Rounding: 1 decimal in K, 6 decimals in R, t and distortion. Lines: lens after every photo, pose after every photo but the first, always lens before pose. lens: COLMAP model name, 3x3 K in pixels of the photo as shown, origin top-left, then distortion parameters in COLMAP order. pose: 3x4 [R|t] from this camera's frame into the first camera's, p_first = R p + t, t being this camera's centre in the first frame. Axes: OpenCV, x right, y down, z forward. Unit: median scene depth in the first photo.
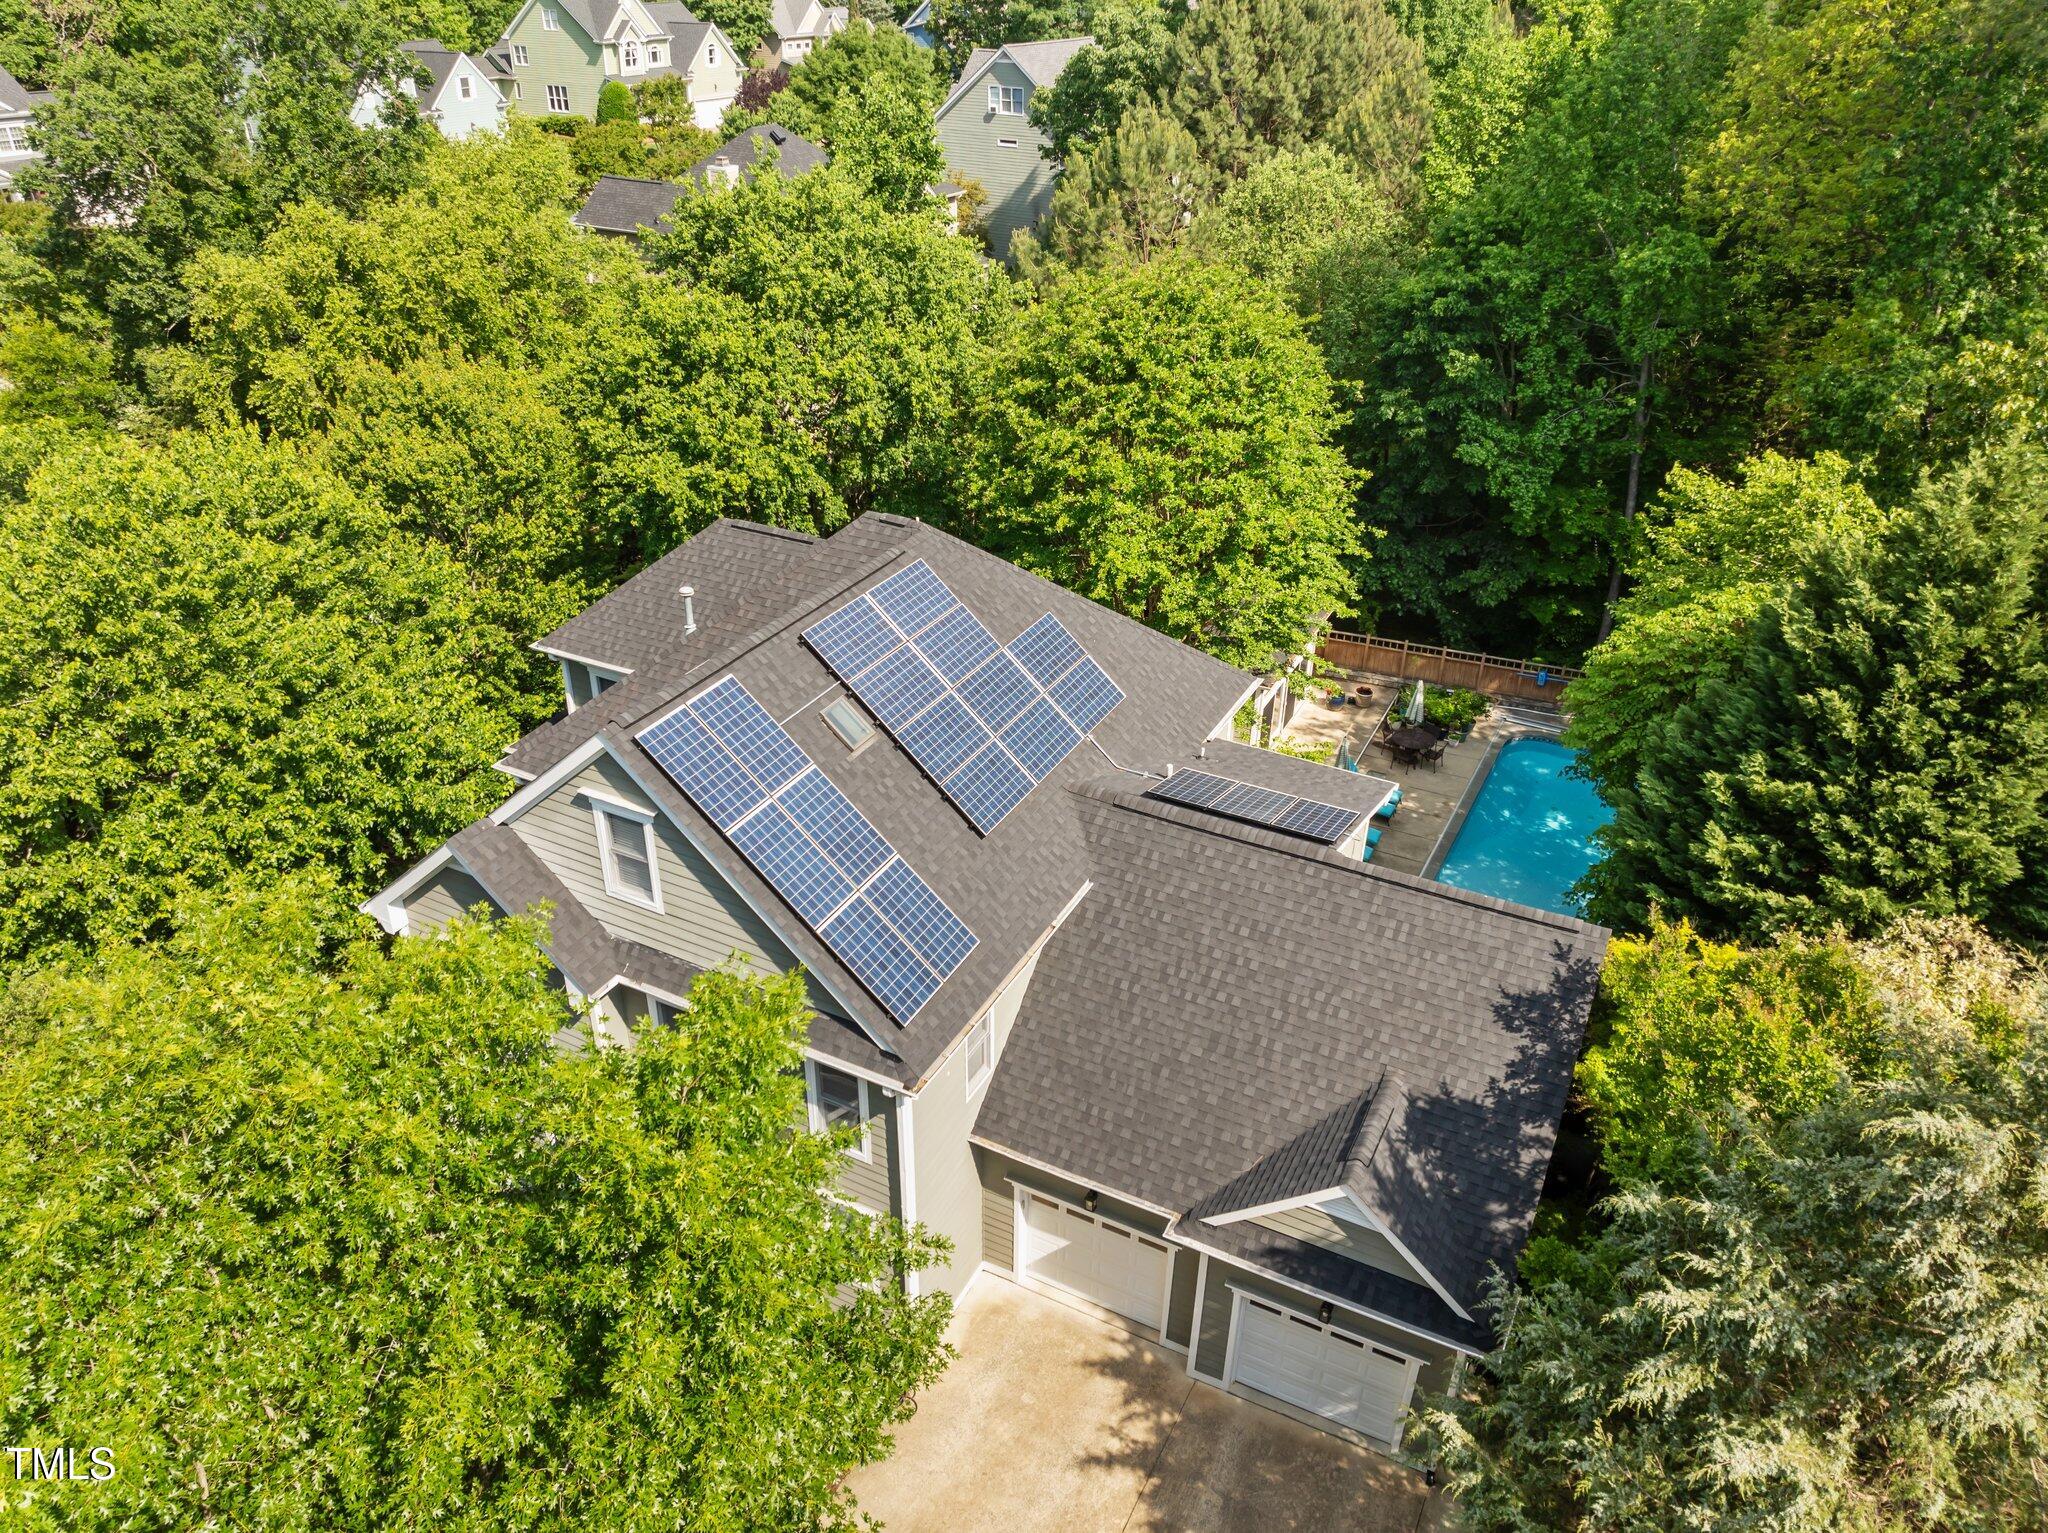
lens RADIAL K [[1431.9, 0, 1023.9], [0, 1431.9, 685.6], [0, 0, 1]] dist [-0.002347, -0.001316]
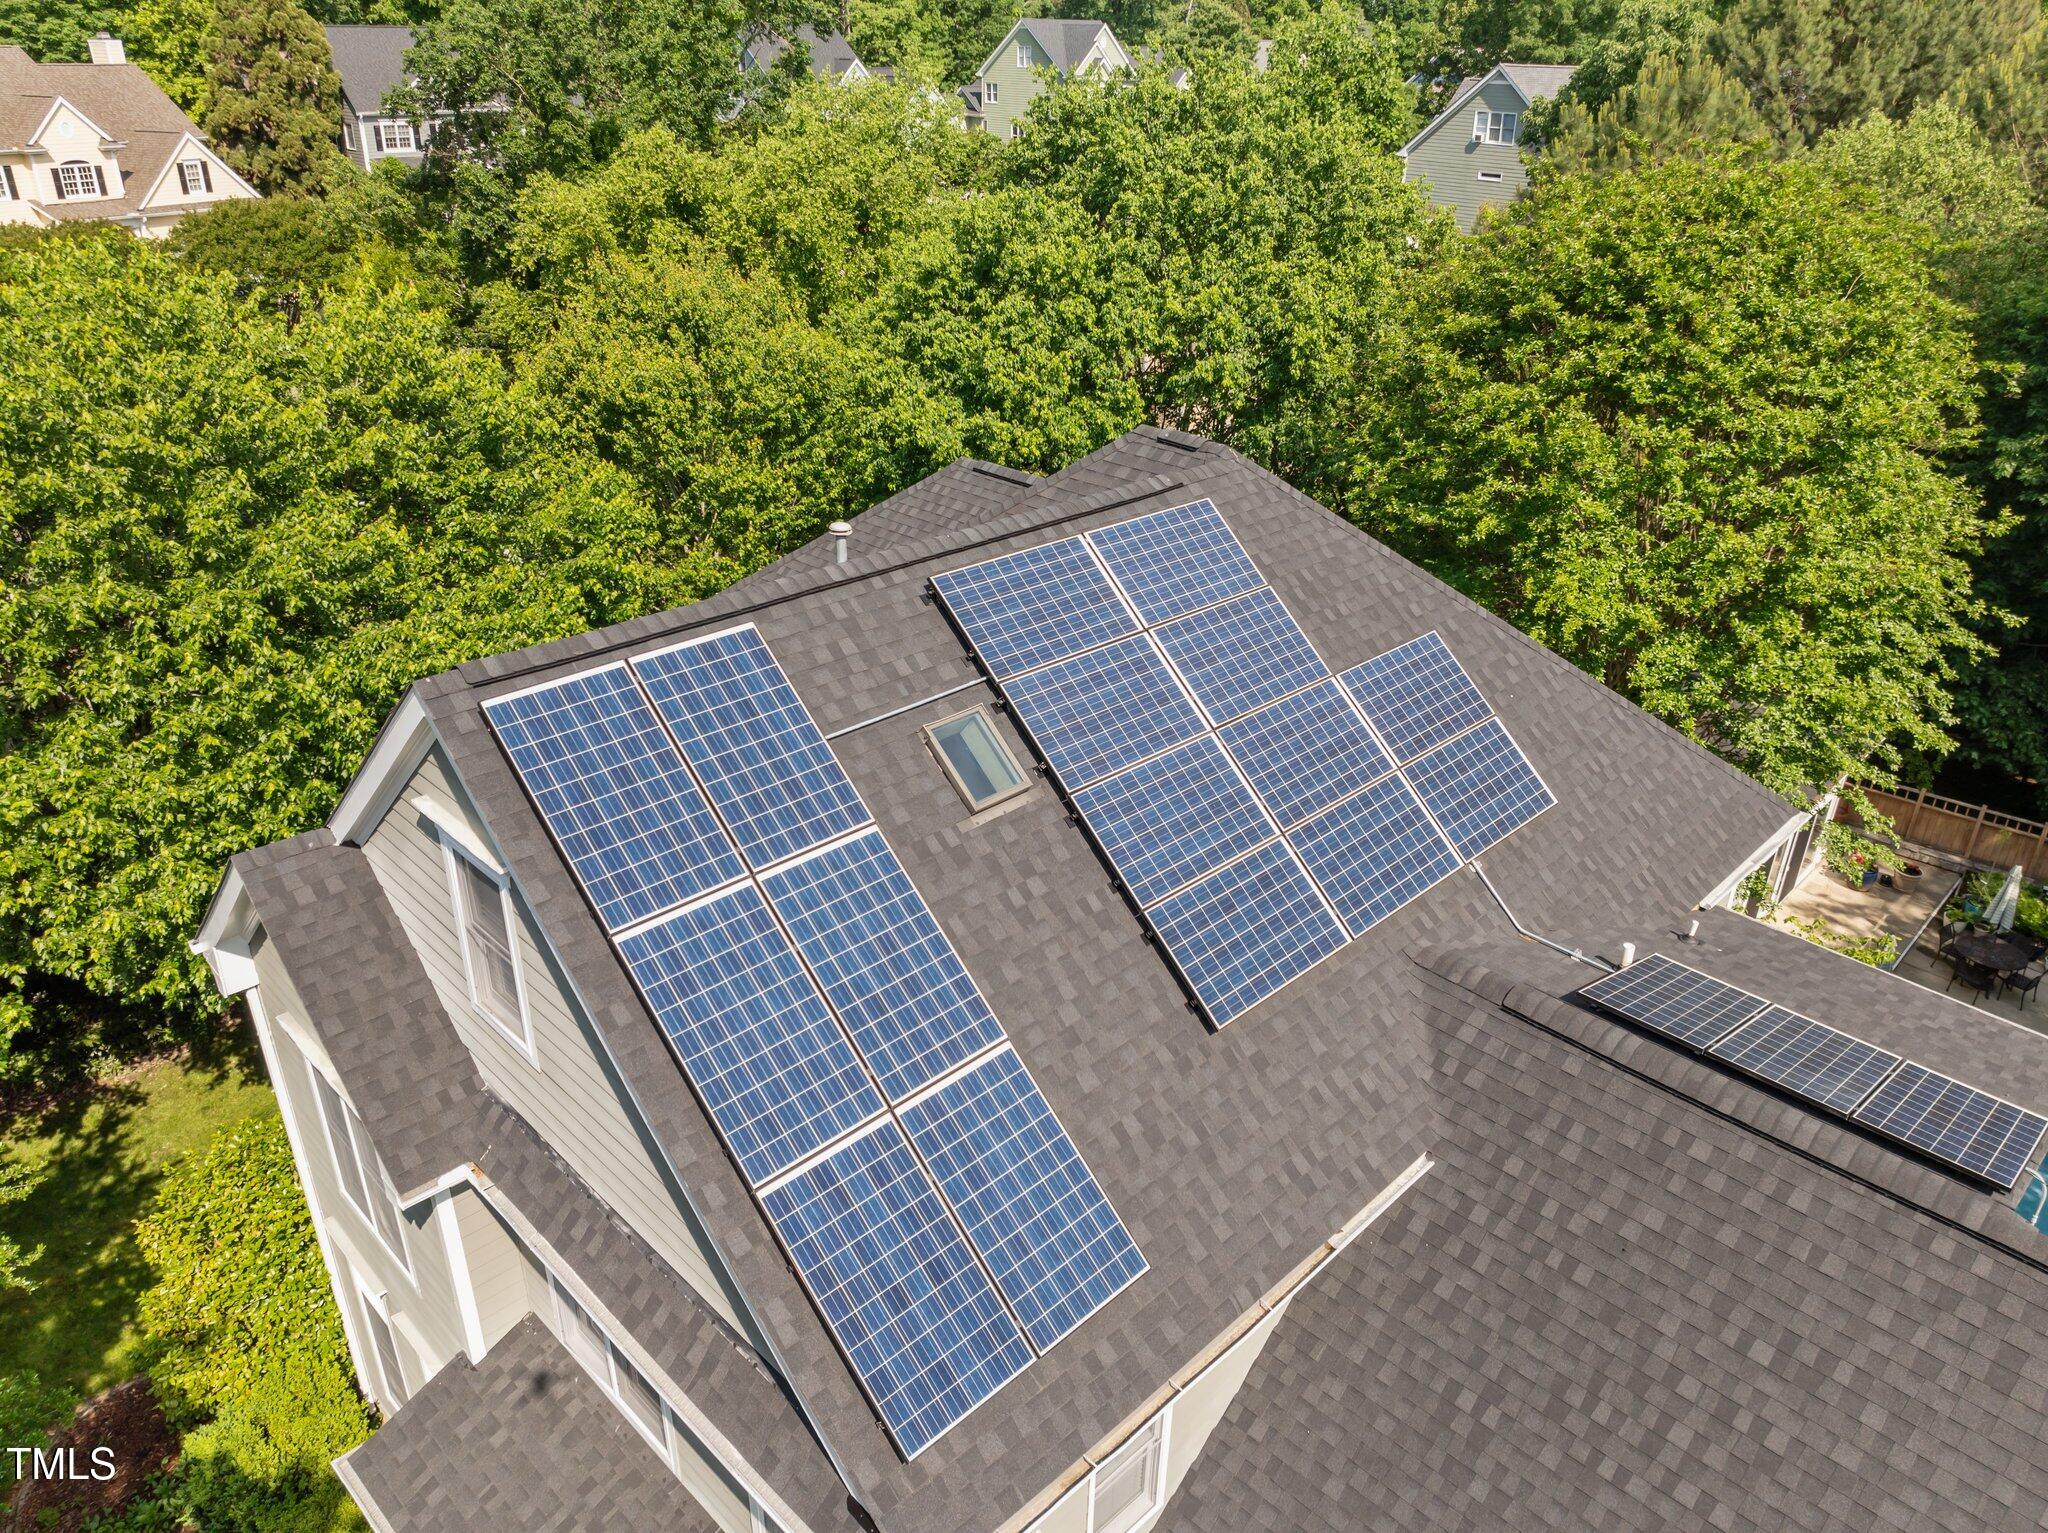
lens RADIAL K [[1420.4, 0, 1024.0], [0, 1420.4, 766.5], [0, 0, 1]] dist [-0.032490, -0.005157]
pose [[0.950279, 0.143729, -0.276247, 0.019713], [-0.146430, 0.989161, 0.010937, 0.013713], [0.274825, 0.030057, 0.961024, 0.334483]]
